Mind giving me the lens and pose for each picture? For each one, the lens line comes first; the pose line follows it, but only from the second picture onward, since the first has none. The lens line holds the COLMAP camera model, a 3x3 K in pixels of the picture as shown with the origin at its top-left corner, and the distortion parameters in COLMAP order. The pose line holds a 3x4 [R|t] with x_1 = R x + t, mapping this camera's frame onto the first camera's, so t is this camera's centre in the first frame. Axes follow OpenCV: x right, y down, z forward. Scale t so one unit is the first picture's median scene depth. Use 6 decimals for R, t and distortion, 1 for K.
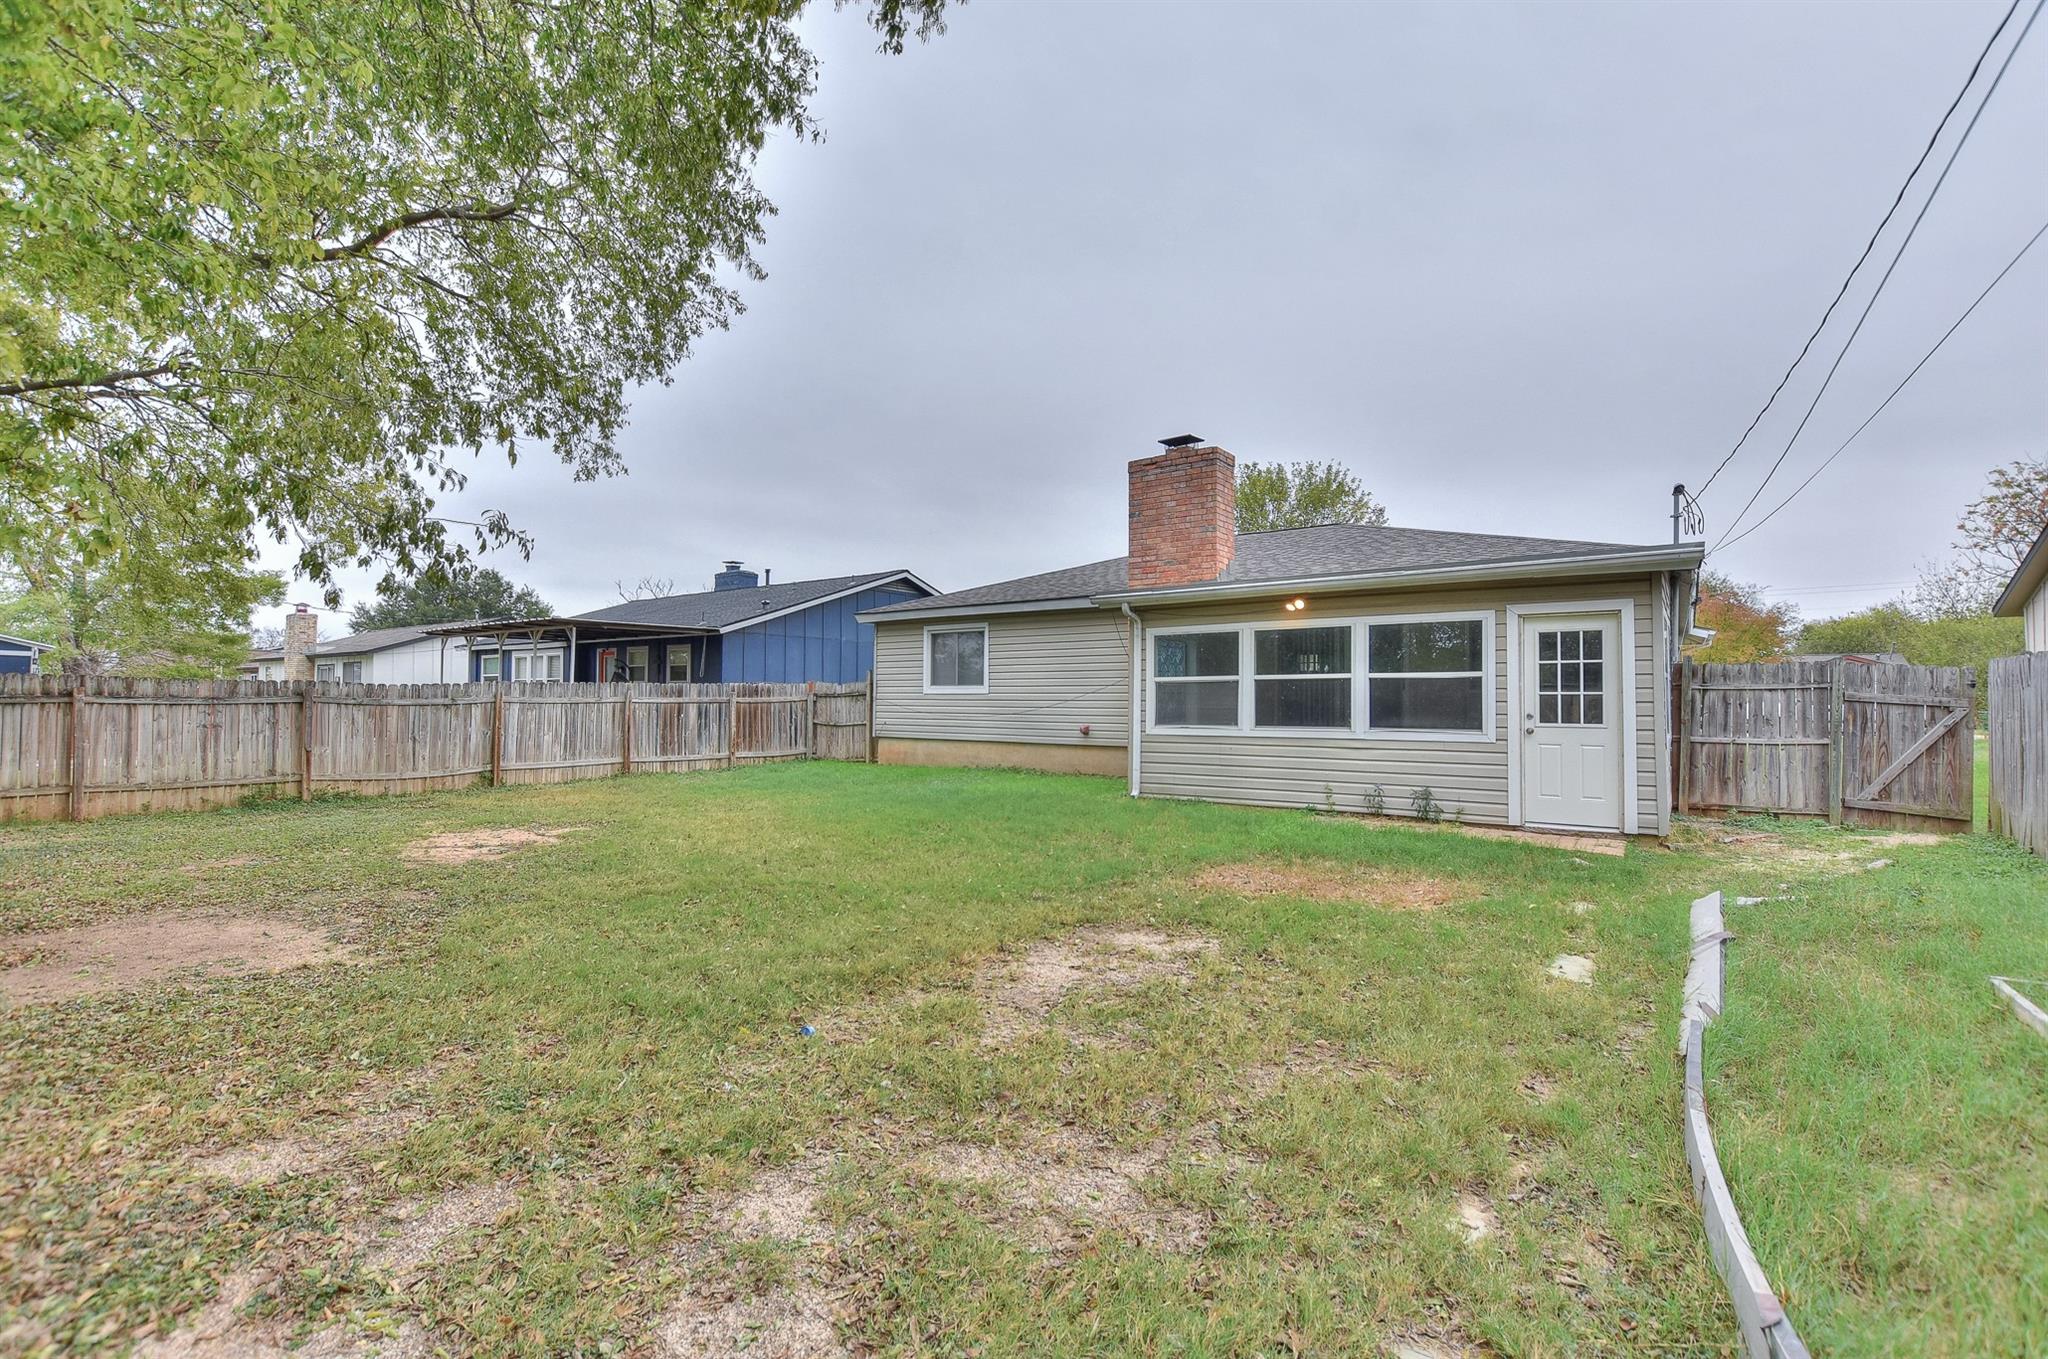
lens RADIAL K [[905.3, 0, 1002.0], [0, 905.3, 680.0], [0, 0, 1]] dist [-0.015280, -0.000175]
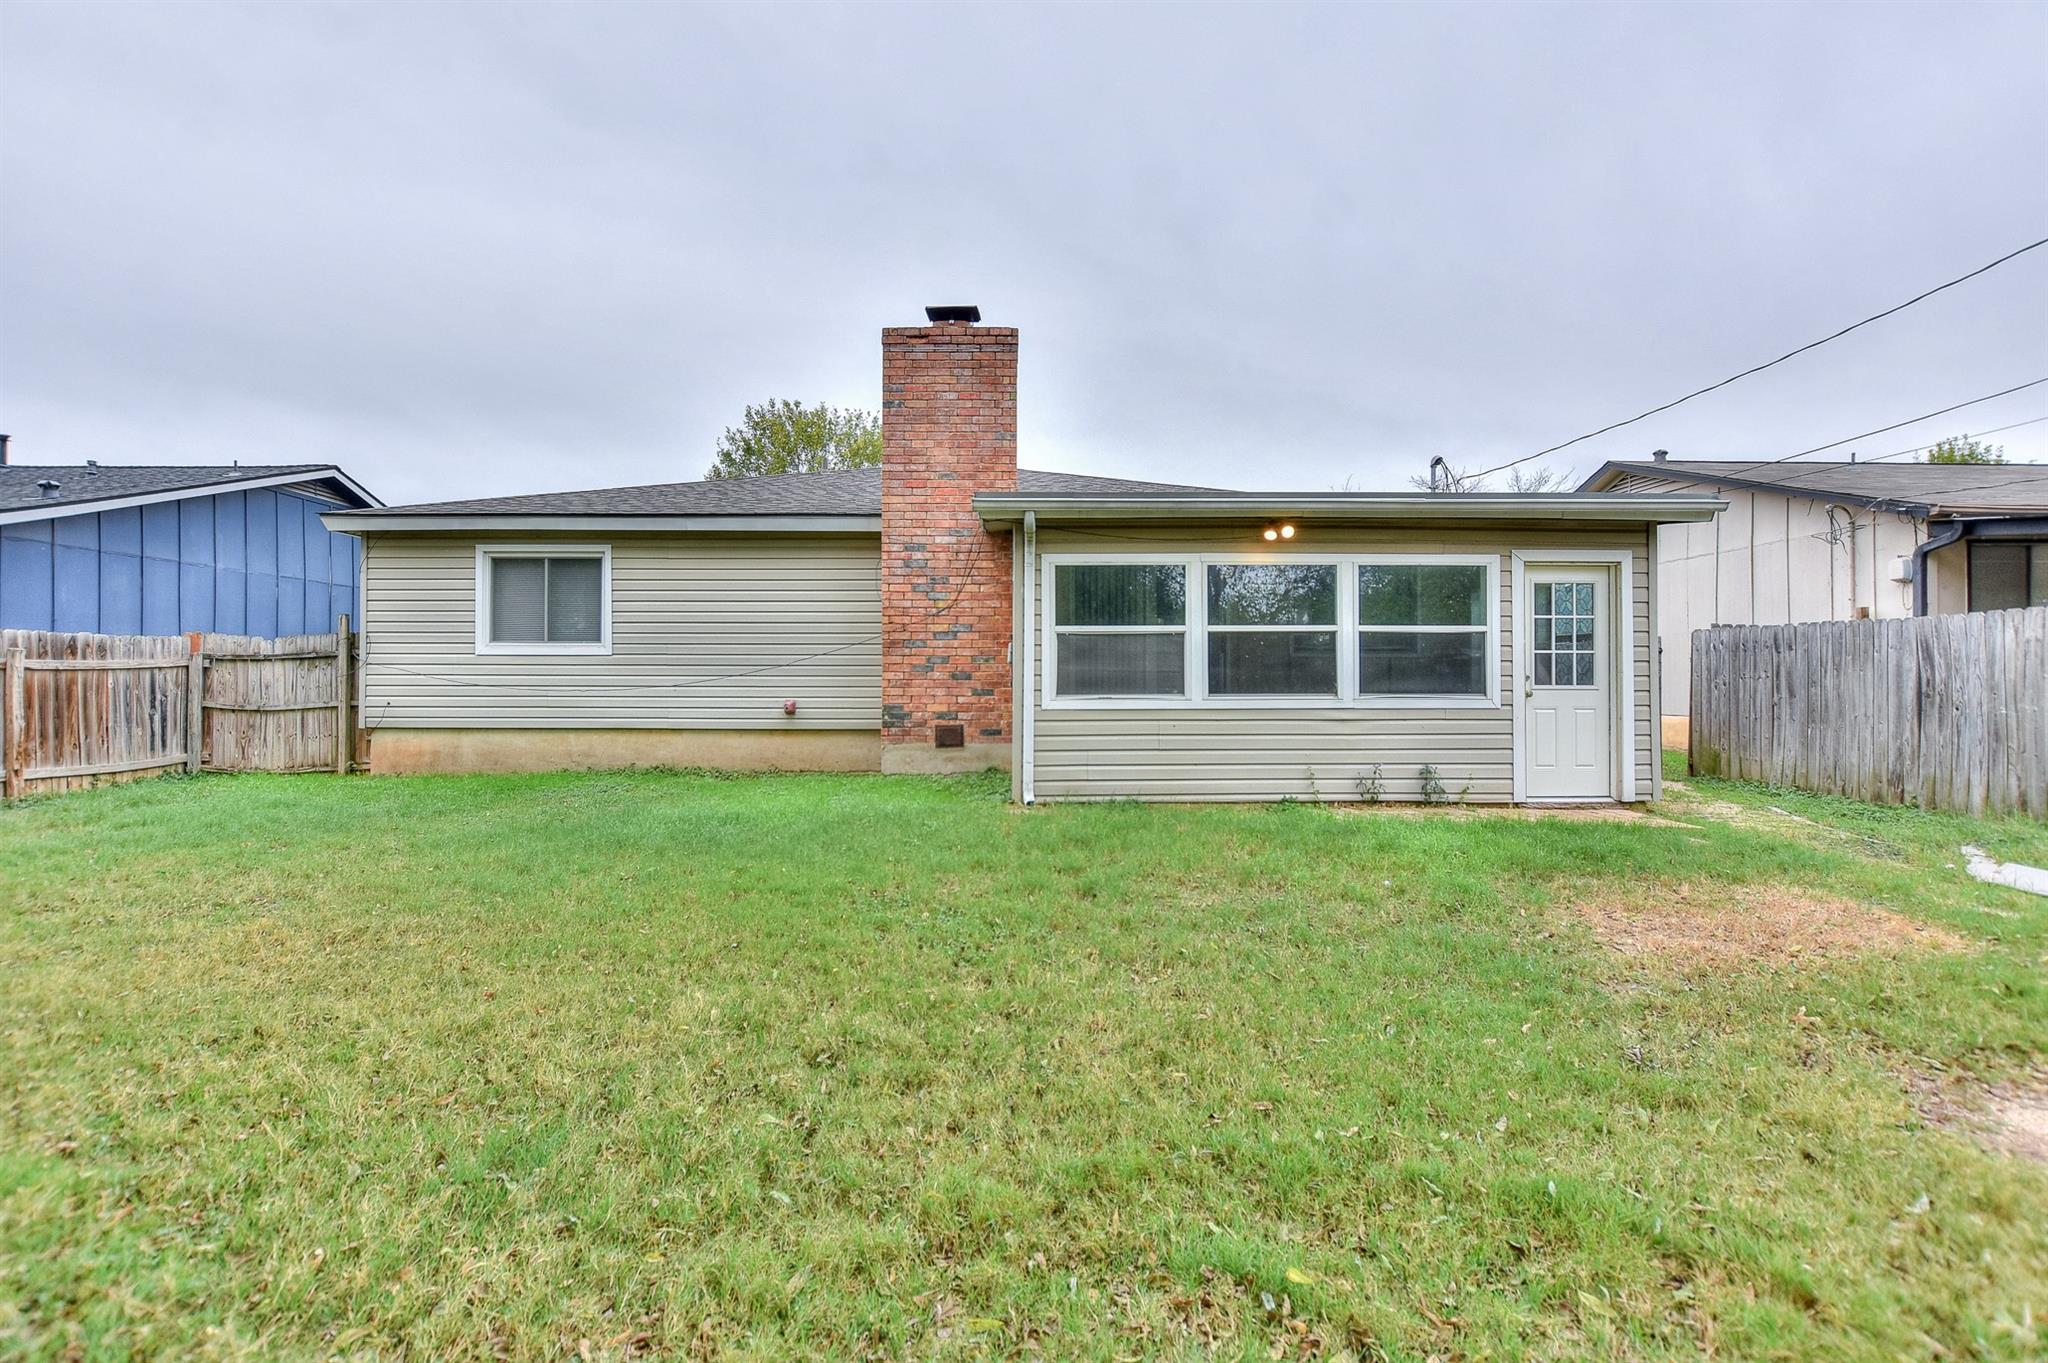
lens RADIAL K [[905.3, 0, 1002.0], [0, 905.3, 682.0], [0, 0, 1]] dist [-0.015280, -0.000175]
pose [[0.789506, -0.005673, 0.613717, -0.274122], [-0.012004, 0.999623, 0.024683, 0.021810], [-0.613626, -0.026855, 0.789140, 0.466824]]
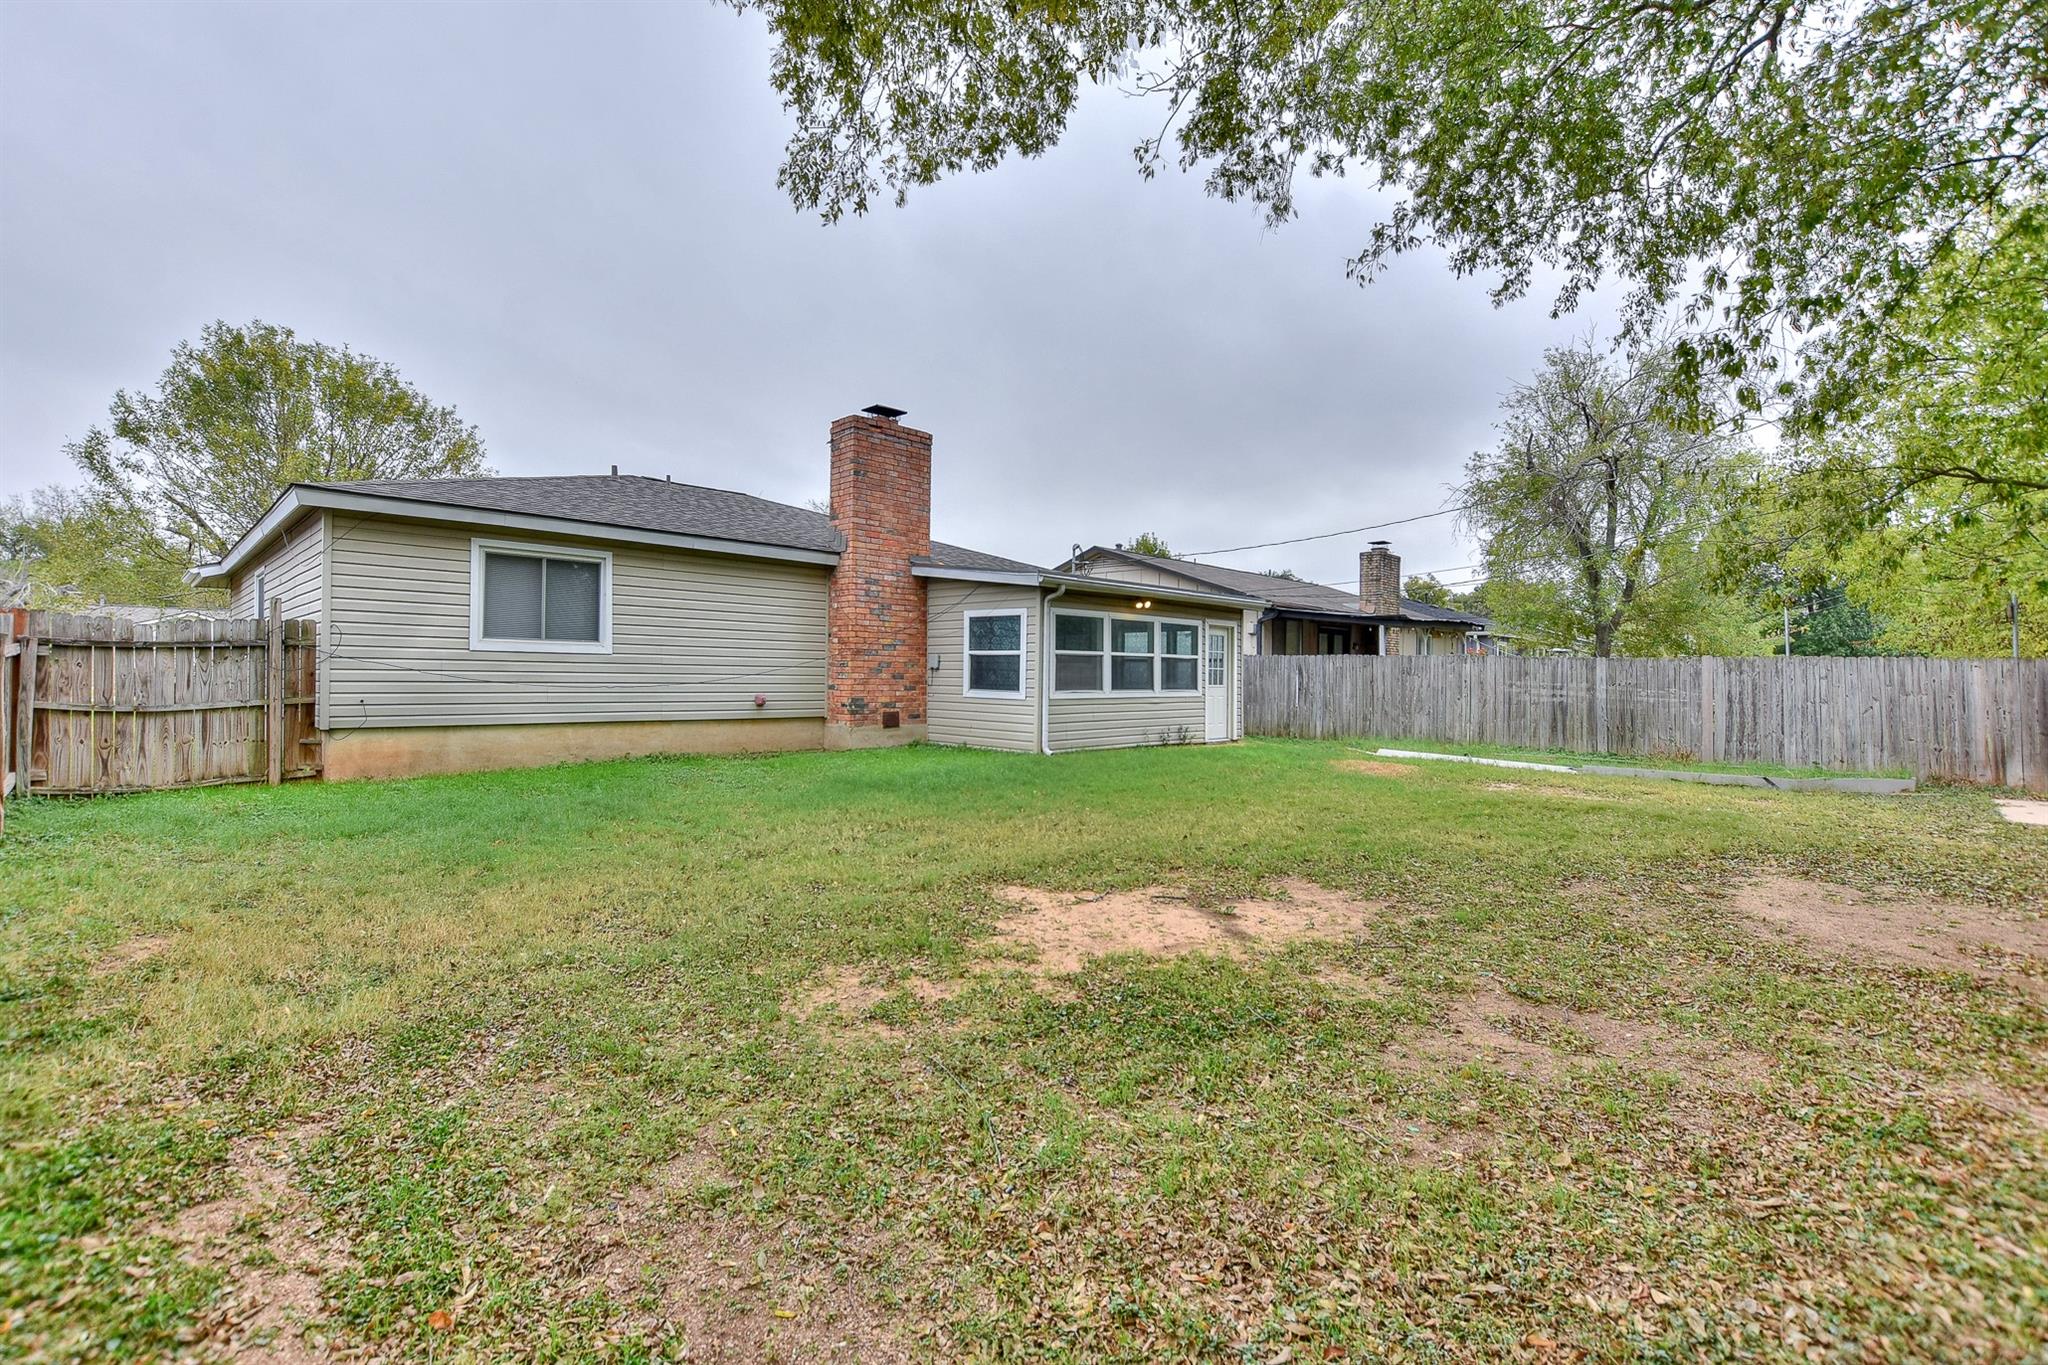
lens RADIAL K [[905.3, 0, 1002.0], [0, 905.3, 683.0], [0, 0, 1]] dist [-0.015280, -0.000175]
pose [[0.131067, -0.011695, 0.991305, -0.960096], [-0.036362, 0.999201, 0.016596, 0.021497], [-0.990706, -0.038221, 0.130537, 0.882184]]
